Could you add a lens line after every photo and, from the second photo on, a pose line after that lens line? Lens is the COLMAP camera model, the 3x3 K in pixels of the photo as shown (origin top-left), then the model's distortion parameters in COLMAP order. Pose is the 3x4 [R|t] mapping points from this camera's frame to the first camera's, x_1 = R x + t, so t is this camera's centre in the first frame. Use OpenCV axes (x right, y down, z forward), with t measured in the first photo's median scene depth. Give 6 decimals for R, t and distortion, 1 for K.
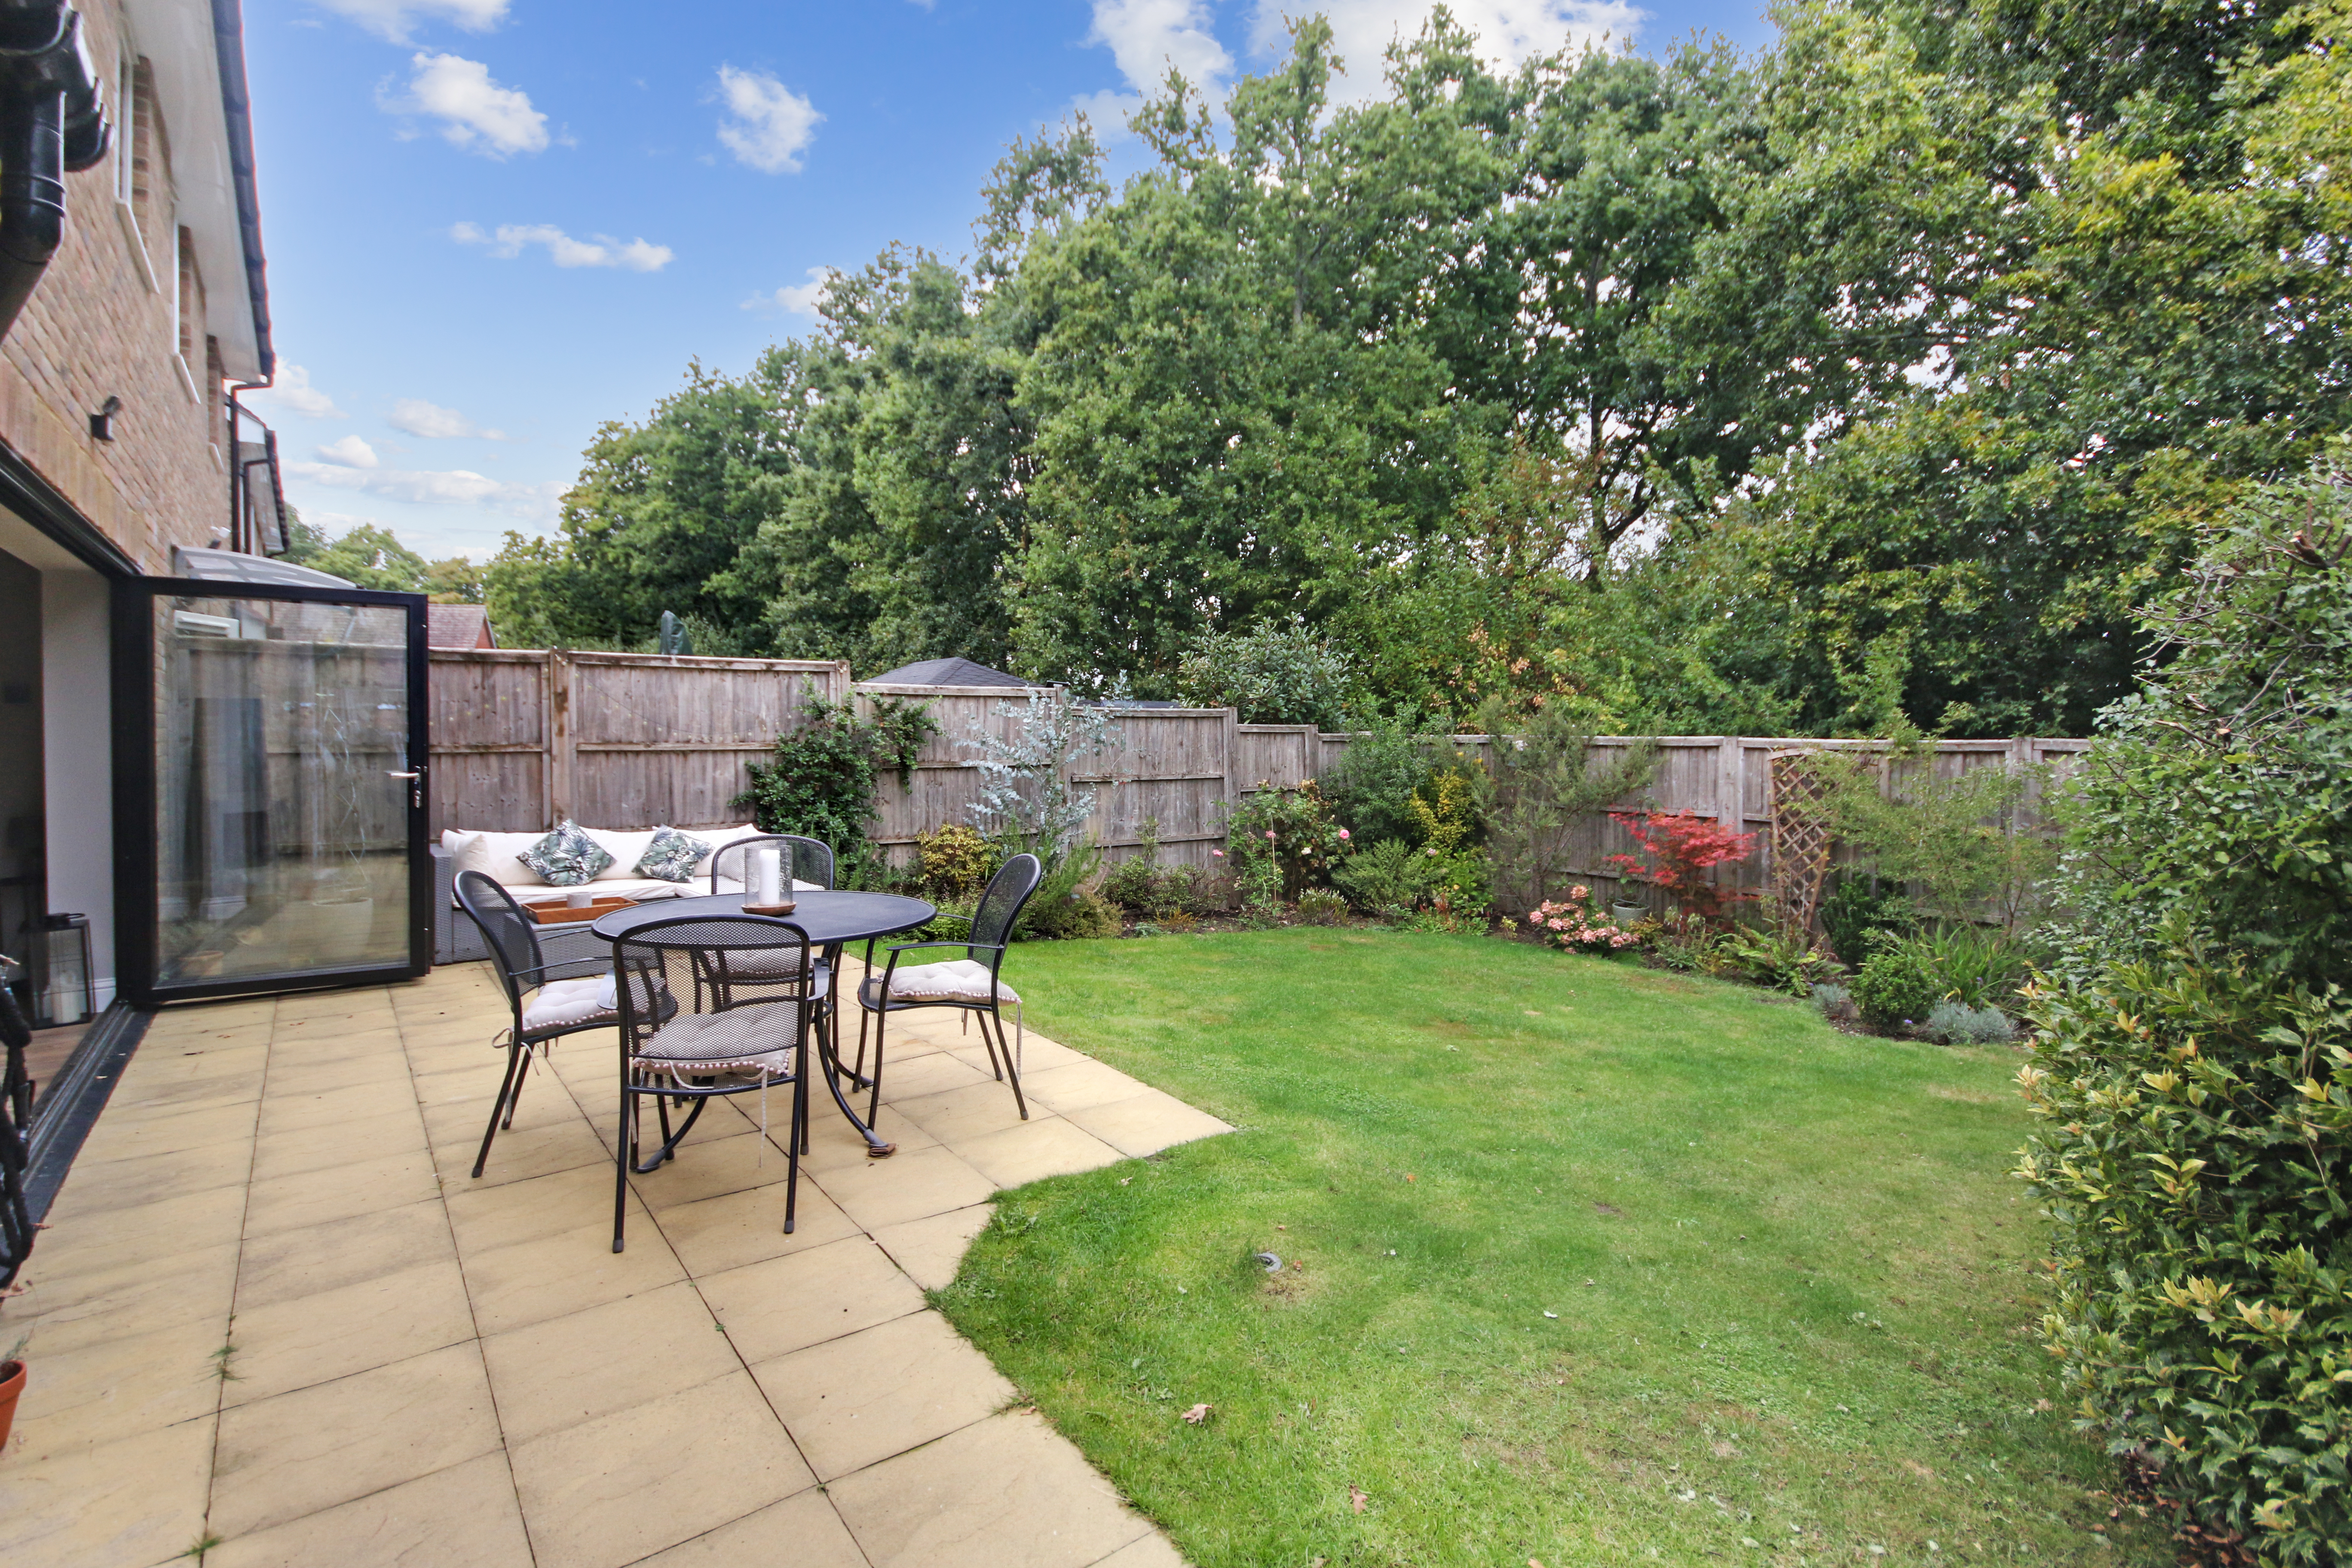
lens RADIAL K [[1104.1, 0, 1170.7], [0, 1104.1, 762.5], [0, 0, 1]] dist [0.014455, -0.003834]
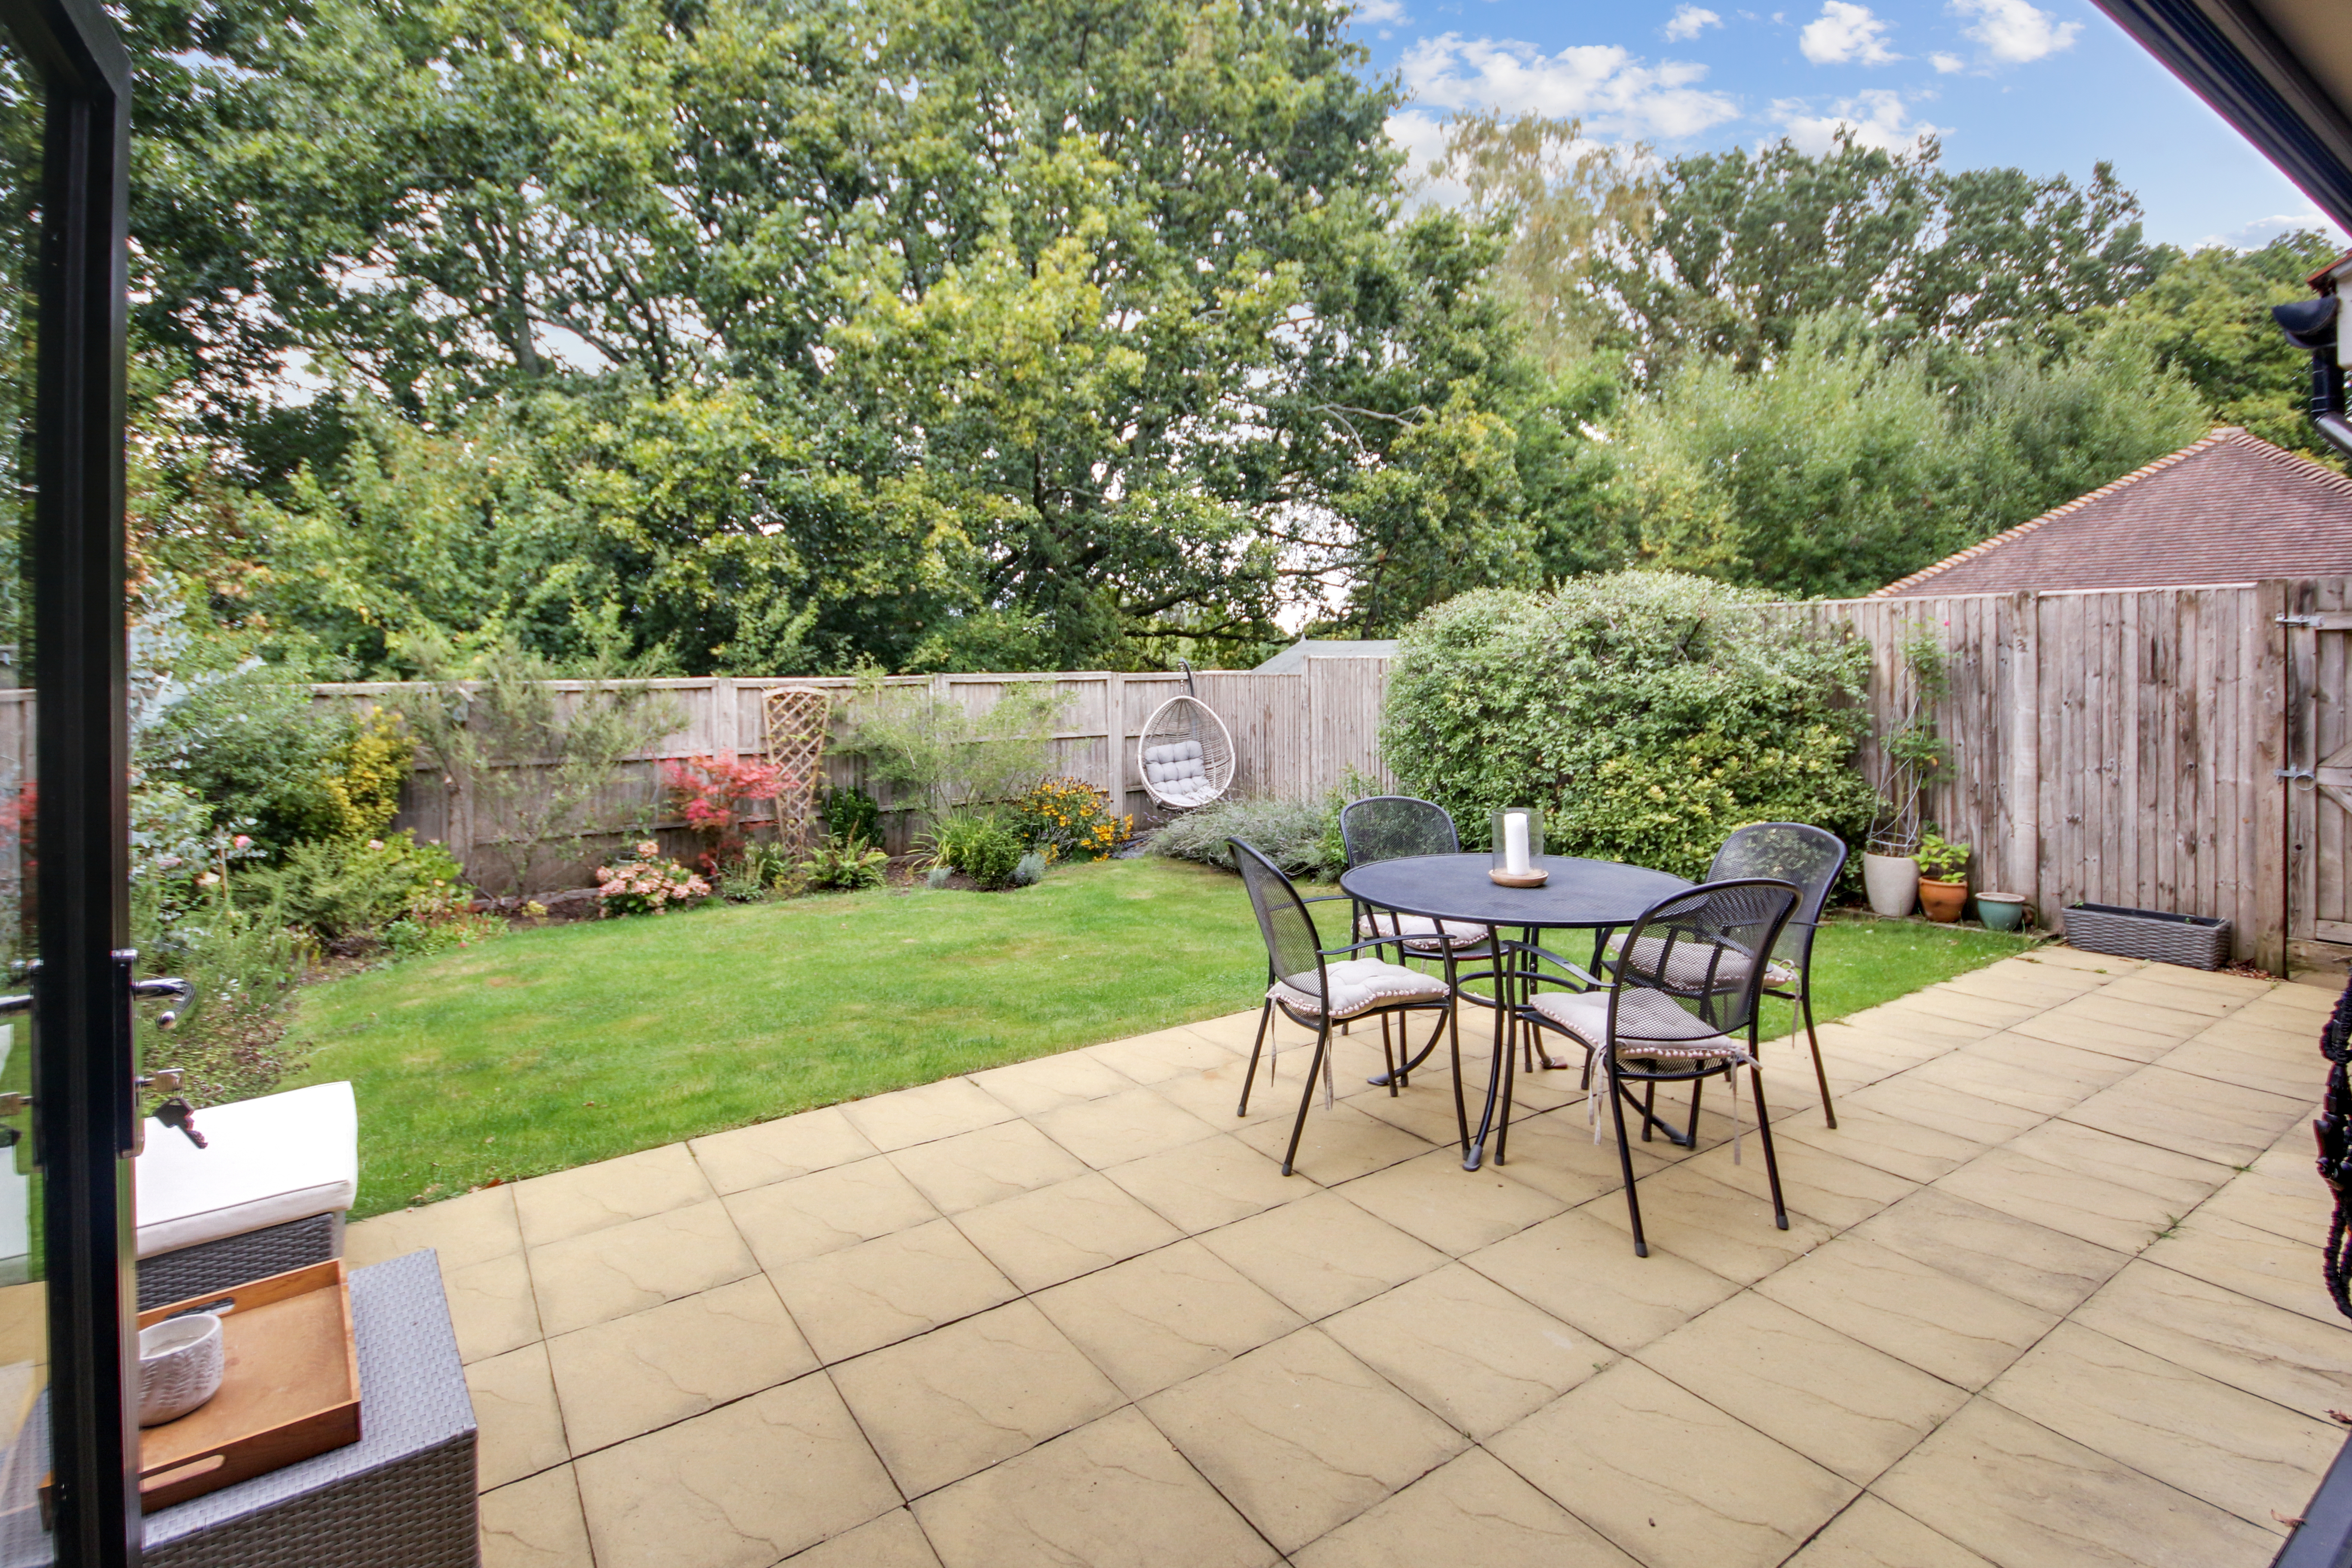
lens RADIAL K [[1120.3, 0, 1179.3], [0, 1120.3, 694.6], [0, 0, 1]] dist [0.003442, 0.000153]
pose [[0.049226, -0.029710, 0.998346, -0.563801], [0.037644, 0.998902, 0.027871, -0.021244], [-0.998078, 0.036209, 0.050290, 0.537610]]
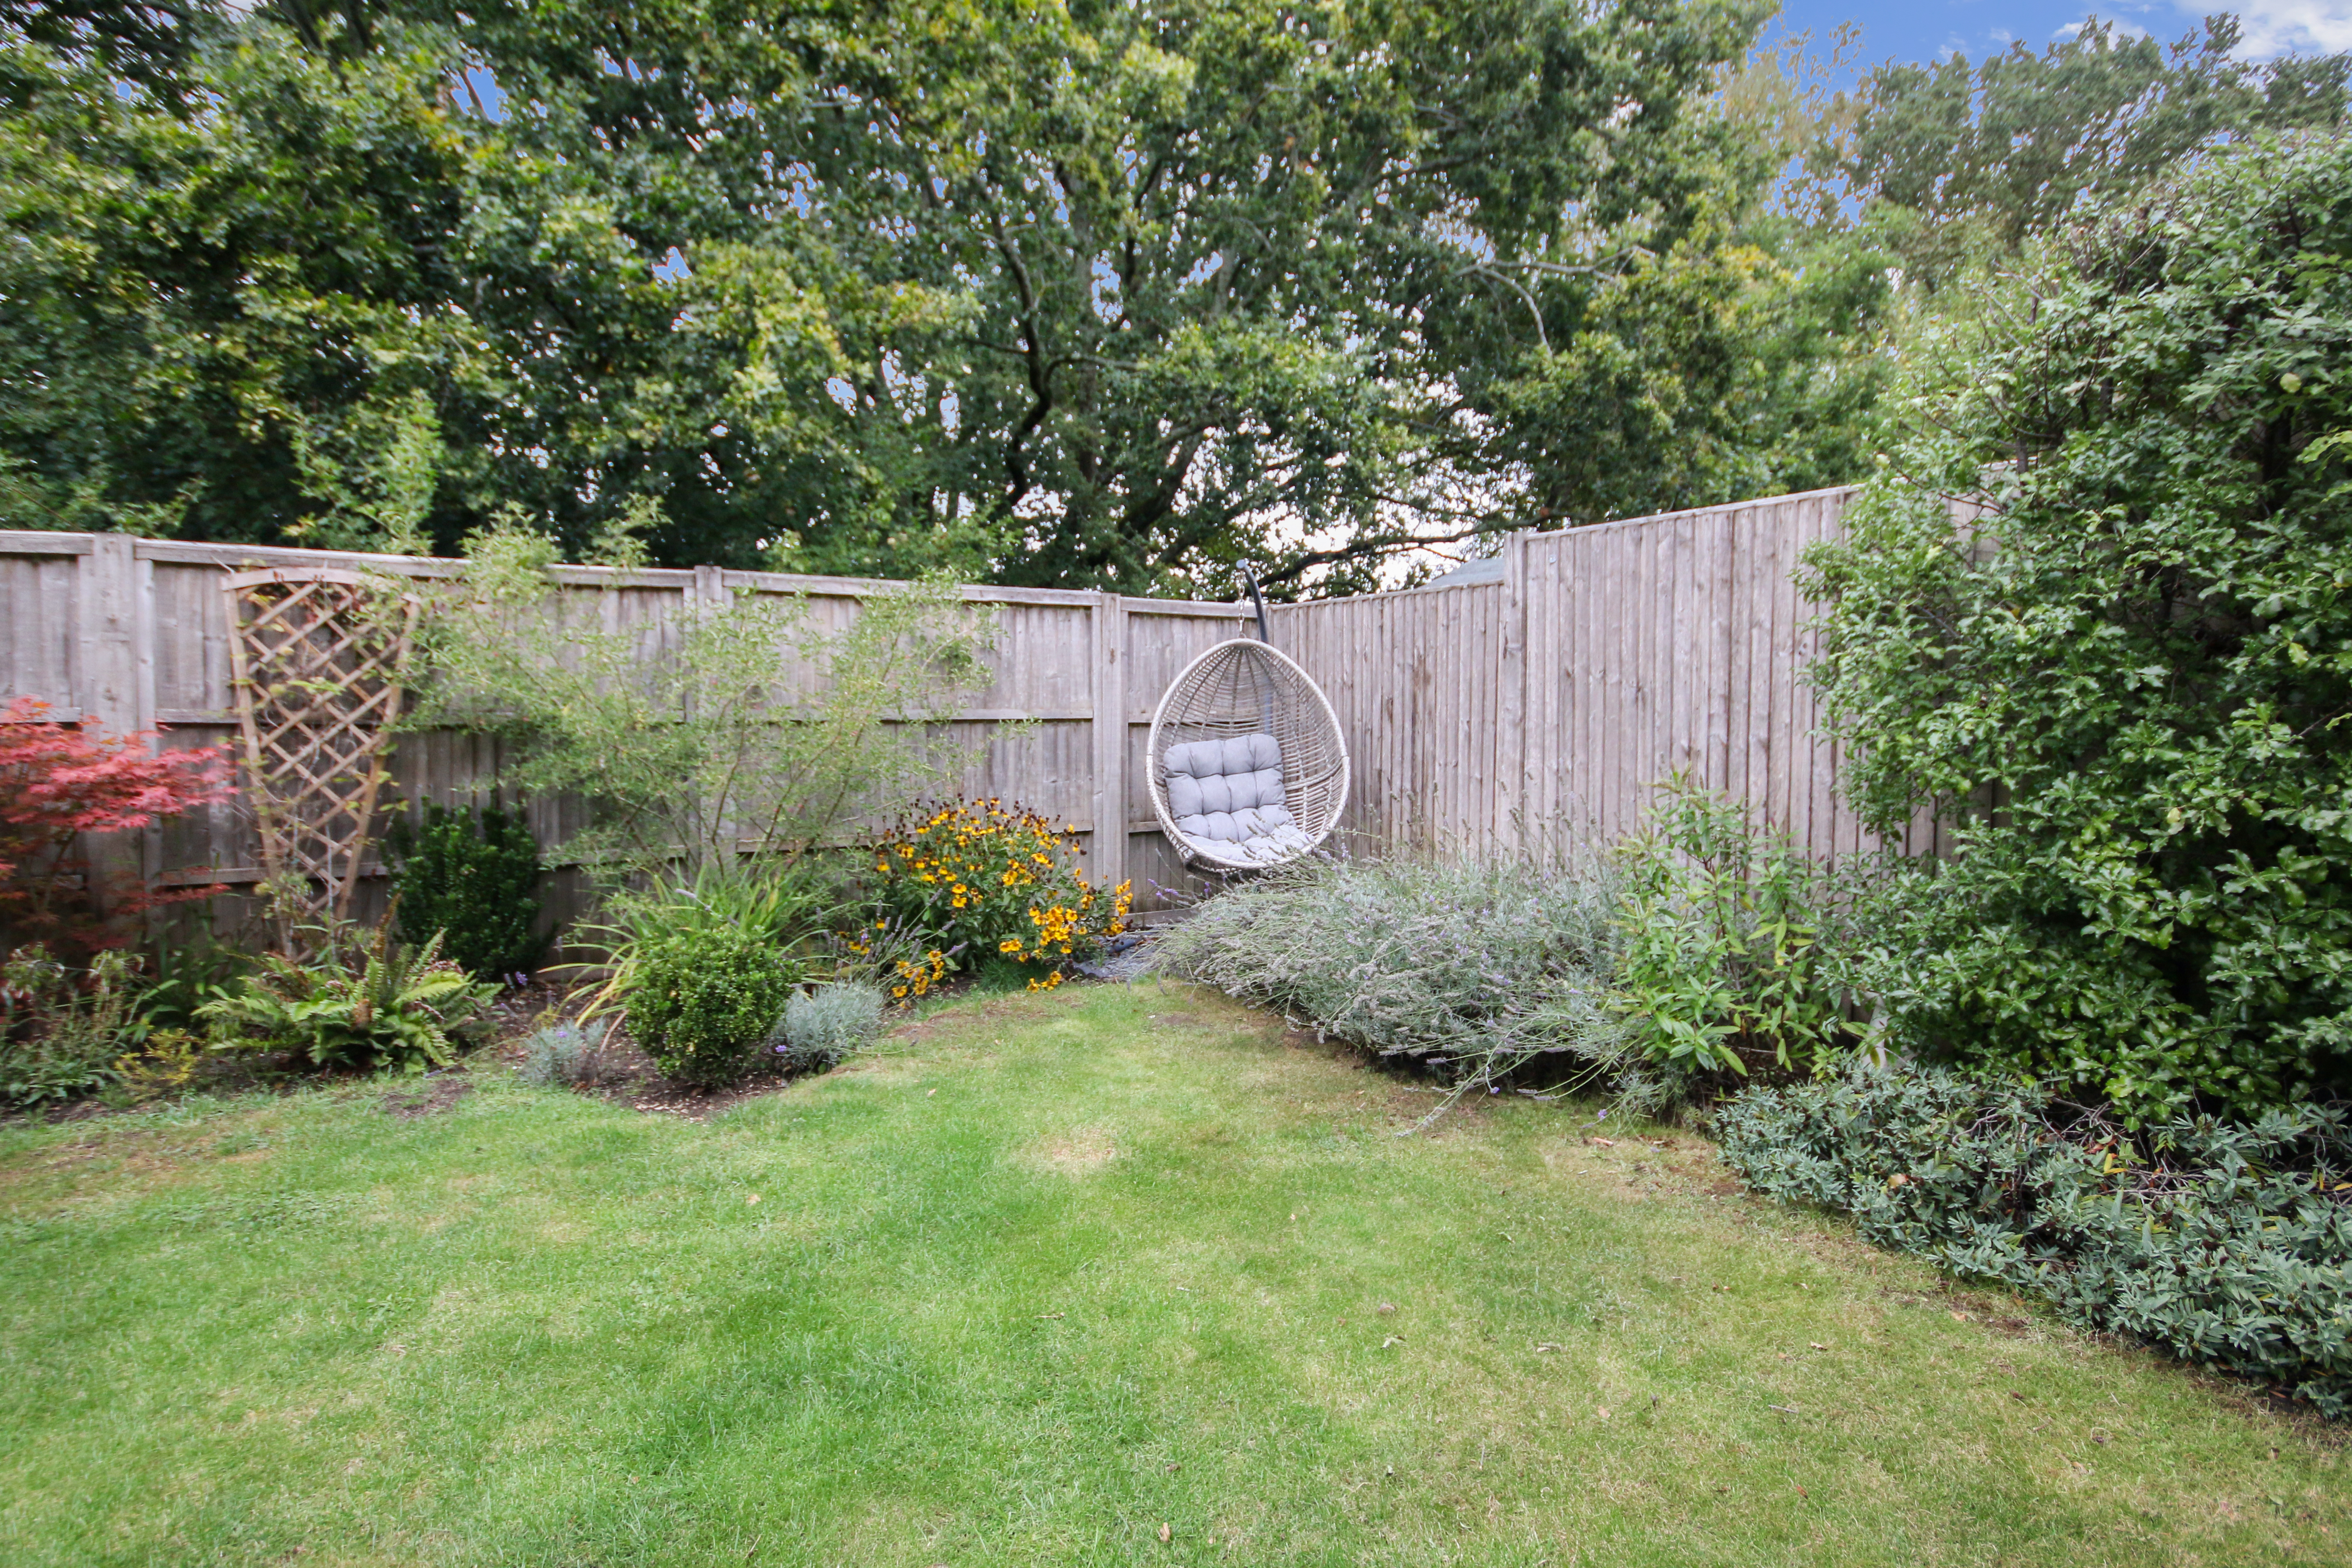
lens RADIAL K [[1104.1, 0, 1154.8], [0, 1104.1, 746.2], [0, 0, 1]] dist [0.014455, -0.003834]
pose [[0.151195, -0.036958, 0.987813, 0.138786], [0.025861, 0.999107, 0.033422, 0.058449], [-0.988166, 0.020493, 0.152016, 0.555313]]
